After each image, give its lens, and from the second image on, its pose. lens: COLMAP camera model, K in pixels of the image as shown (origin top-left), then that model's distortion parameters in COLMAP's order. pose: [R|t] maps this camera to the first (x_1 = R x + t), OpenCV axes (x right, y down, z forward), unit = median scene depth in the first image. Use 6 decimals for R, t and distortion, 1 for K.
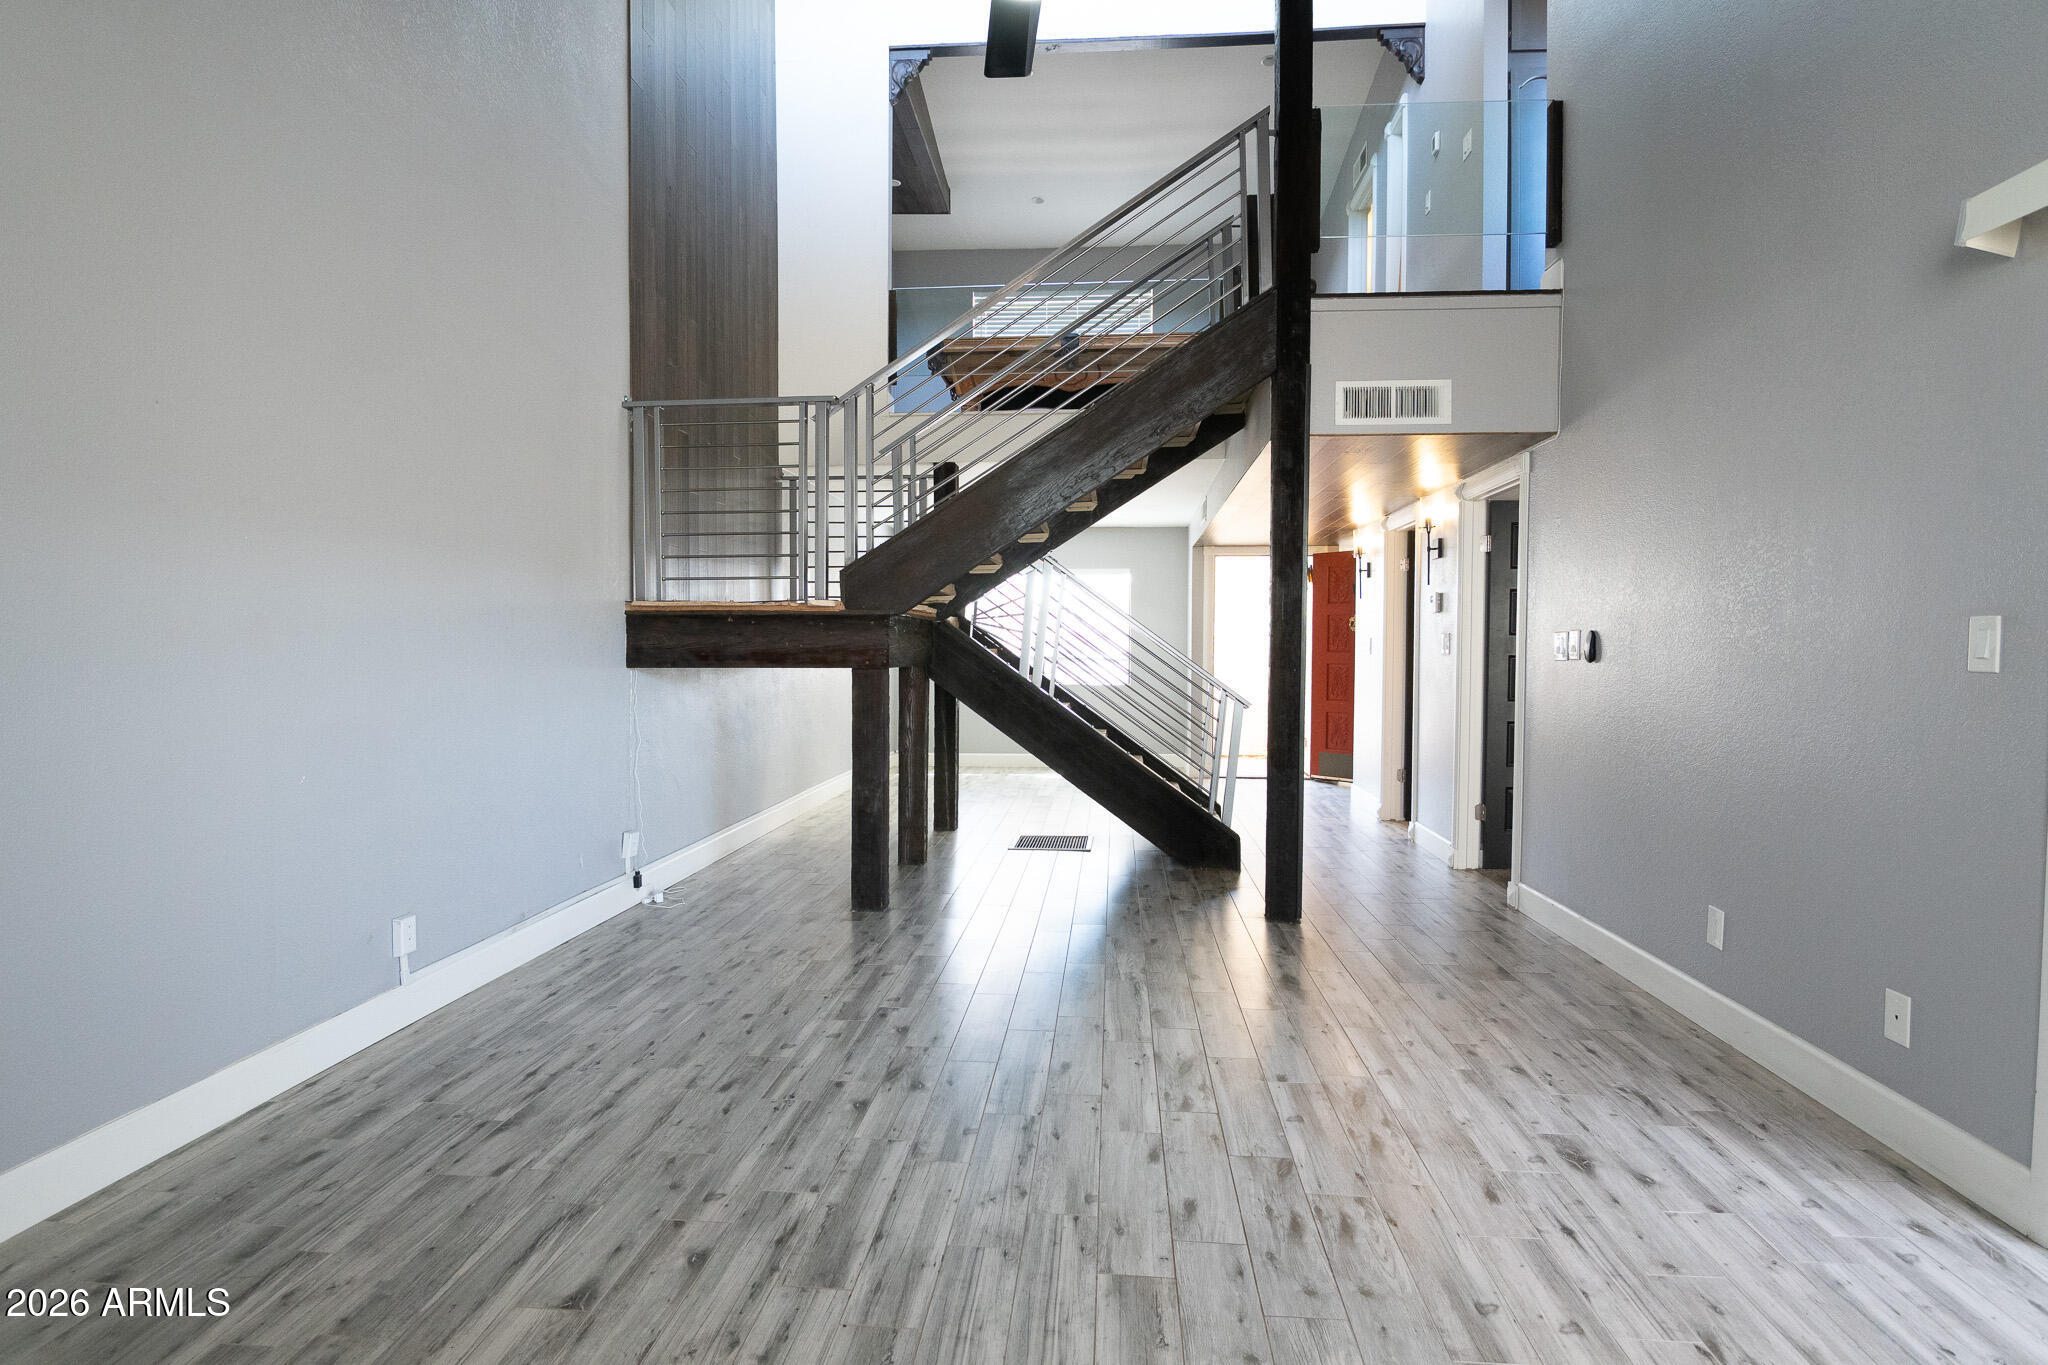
lens RADIAL K [[1014.6, 0, 1022.7], [0, 1014.6, 685.0], [0, 0, 1]] dist [-0.020937, -0.002273]
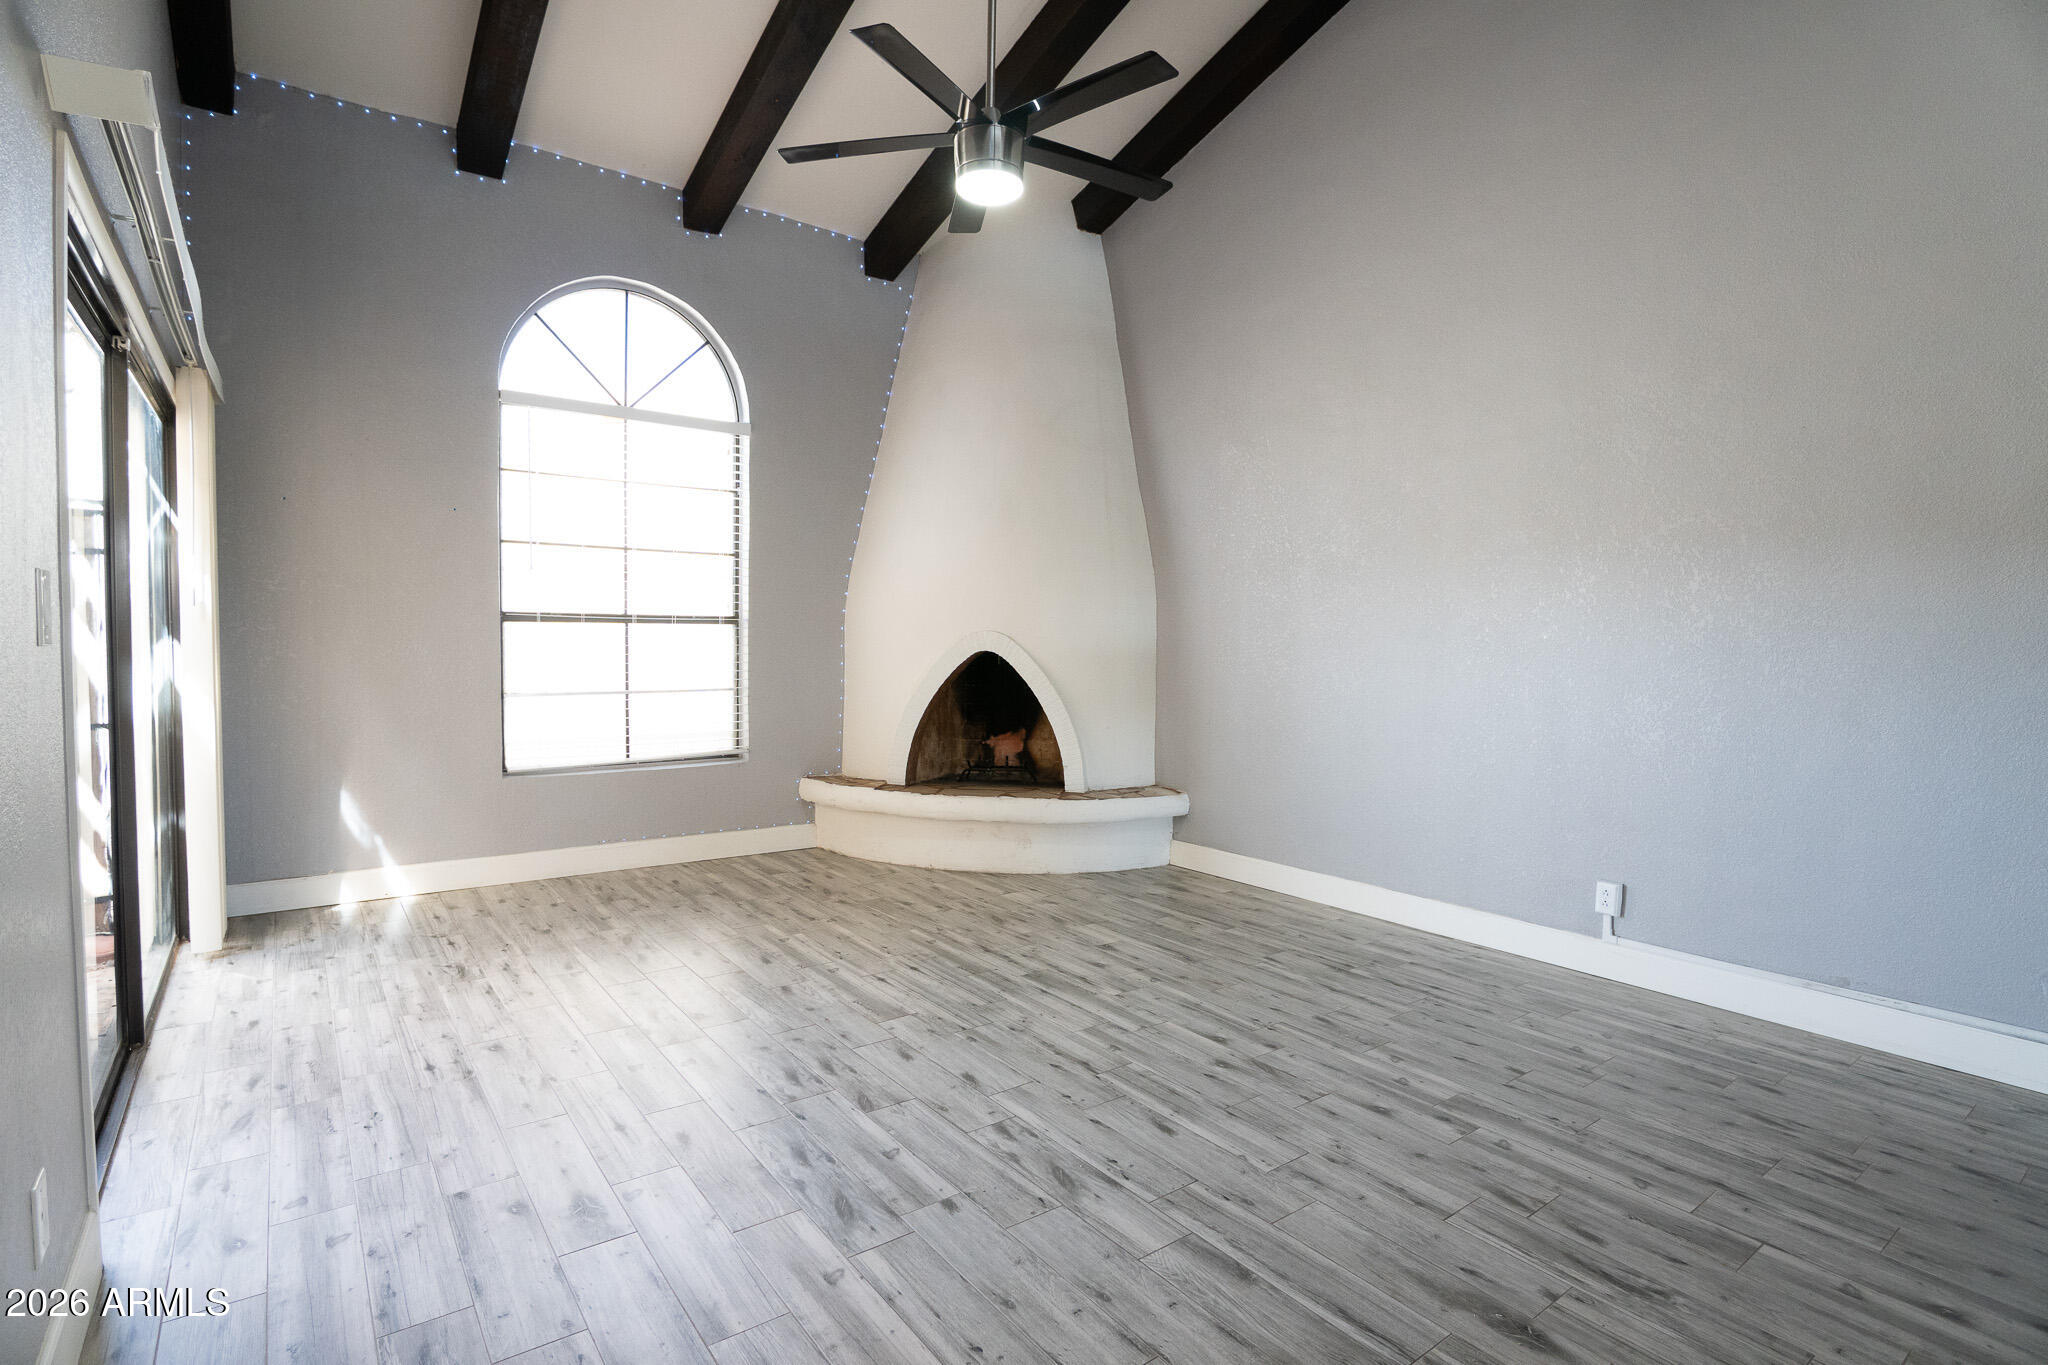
lens RADIAL K [[1014.6, 0, 1022.2], [0, 1014.6, 679.8], [0, 0, 1]] dist [-0.020937, -0.002273]
pose [[-0.740738, 0.015677, -0.671611, 0.820716], [-0.041752, 0.996721, 0.069314, -0.059830], [0.670495, 0.079385, -0.737655, 1.793711]]
